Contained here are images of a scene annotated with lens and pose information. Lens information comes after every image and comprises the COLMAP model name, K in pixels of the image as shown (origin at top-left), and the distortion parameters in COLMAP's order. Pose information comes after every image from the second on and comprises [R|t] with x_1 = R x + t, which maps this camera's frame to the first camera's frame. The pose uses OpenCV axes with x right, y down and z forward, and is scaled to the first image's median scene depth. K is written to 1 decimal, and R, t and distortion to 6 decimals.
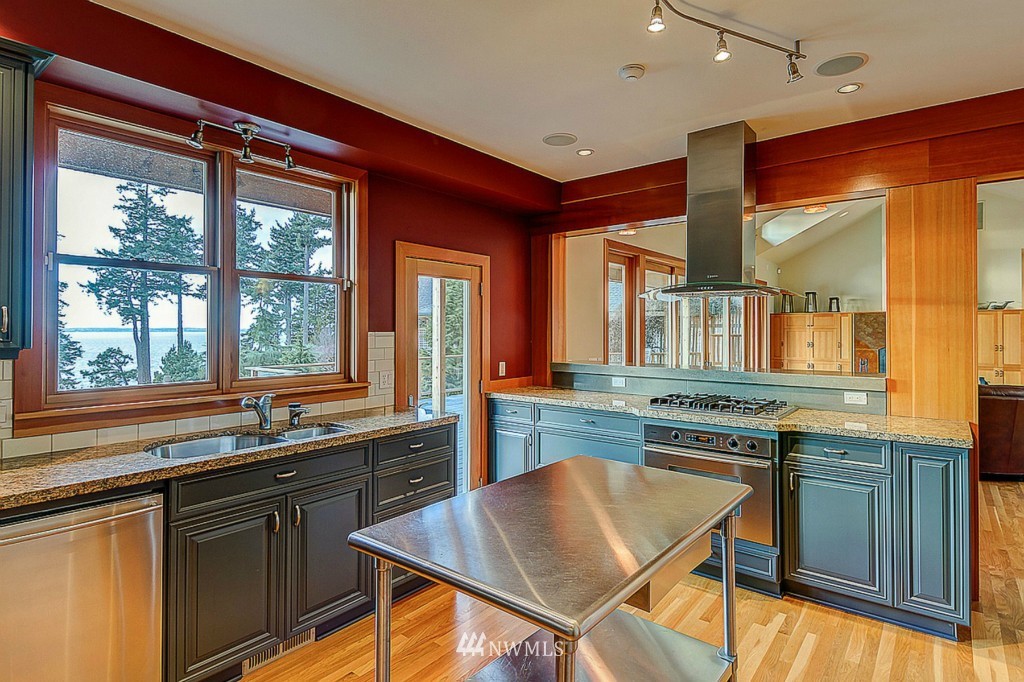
lens RADIAL K [[532.7, 0, 523.4], [0, 532.7, 326.5], [0, 0, 1]] dist [0.027850, -0.025541]
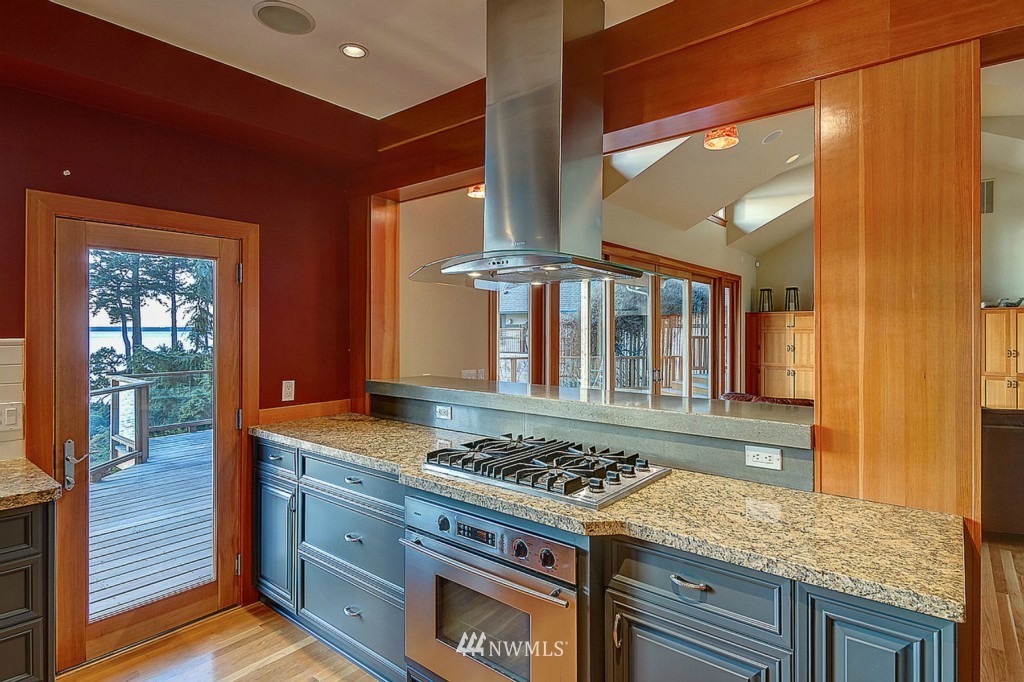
lens RADIAL K [[532.7, 0, 523.4], [0, 532.7, 326.5], [0, 0, 1]] dist [0.027850, -0.025541]
pose [[0.999942, 0.000744, -0.010734, 0.265860], [-0.000741, 1.000000, 0.000250, -0.003280], [0.010734, -0.000242, 0.999942, 0.309044]]
